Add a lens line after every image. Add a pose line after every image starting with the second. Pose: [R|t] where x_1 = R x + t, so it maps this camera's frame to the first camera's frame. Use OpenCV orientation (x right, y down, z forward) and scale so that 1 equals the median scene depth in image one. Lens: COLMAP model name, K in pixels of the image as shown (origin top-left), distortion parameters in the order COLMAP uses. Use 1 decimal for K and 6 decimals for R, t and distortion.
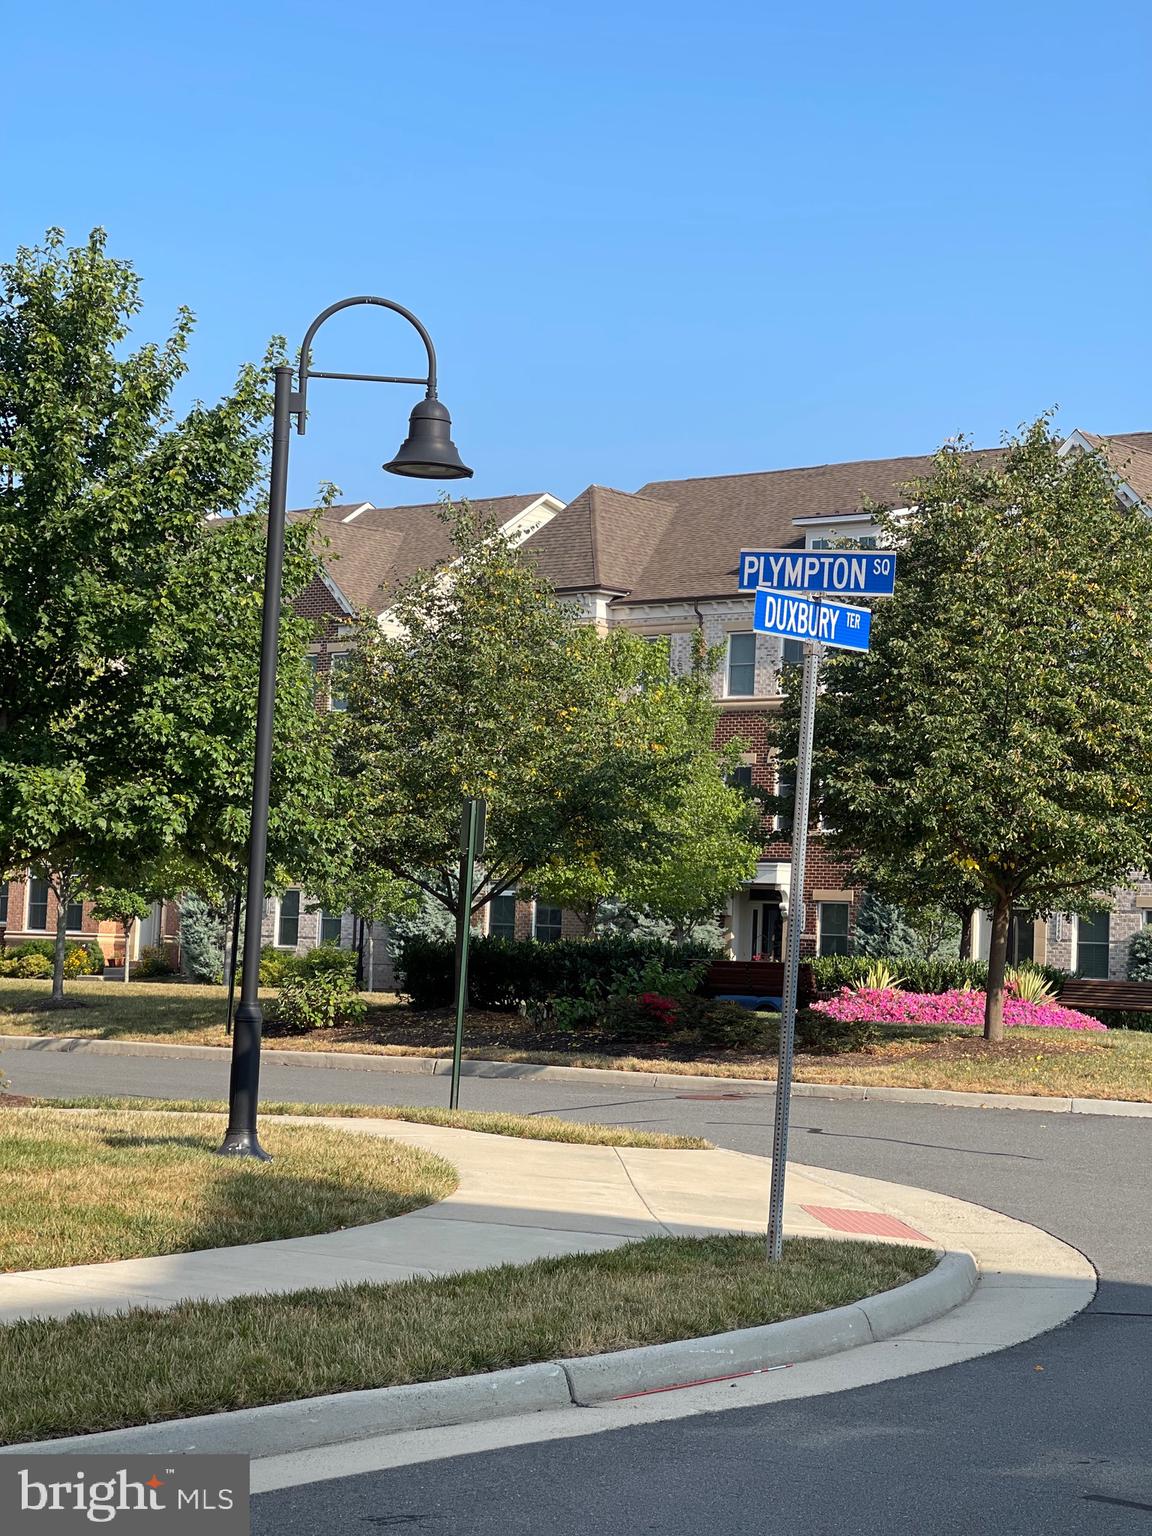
lens RADIAL K [[2878.5, 0, 576.4], [0, 2878.5, 767.6], [0, 0, 1]] dist [0.080756, 0.000000]
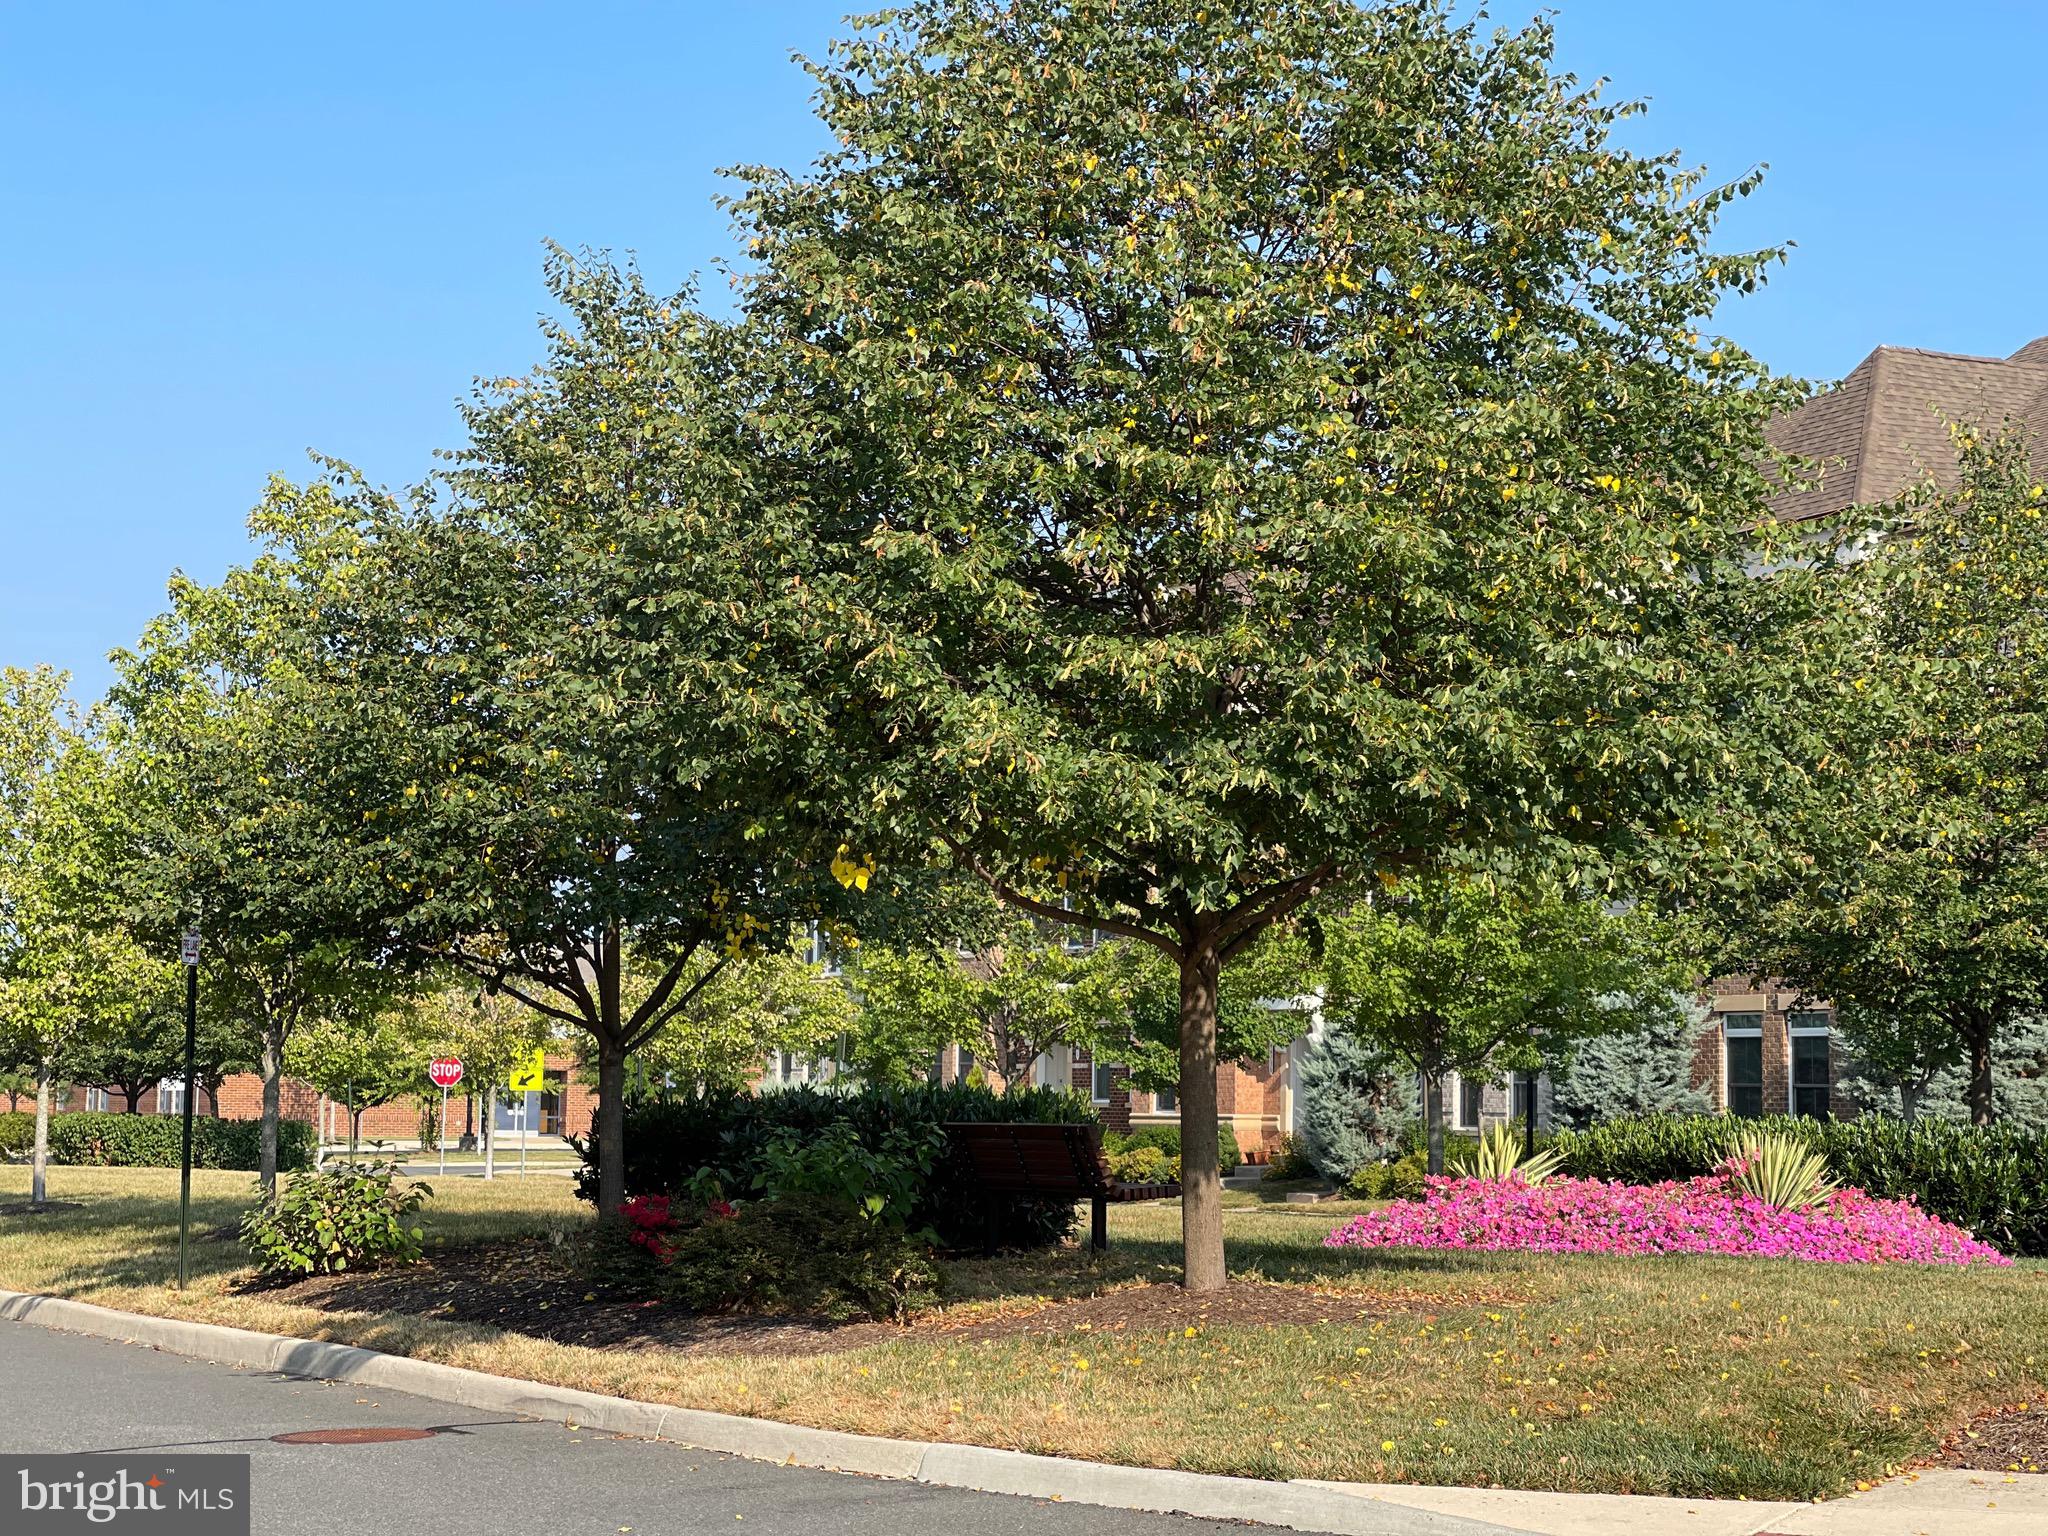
lens RADIAL K [[3838.0, 0, 1023.6], [0, 3838.0, 768.6], [0, 0, 1]] dist [0.080756, 0.000000]
pose [[0.916362, -0.054933, -0.396564, 0.149374], [0.040199, 0.998161, -0.045377, 0.017913], [0.398327, 0.025640, 0.916885, 0.190867]]
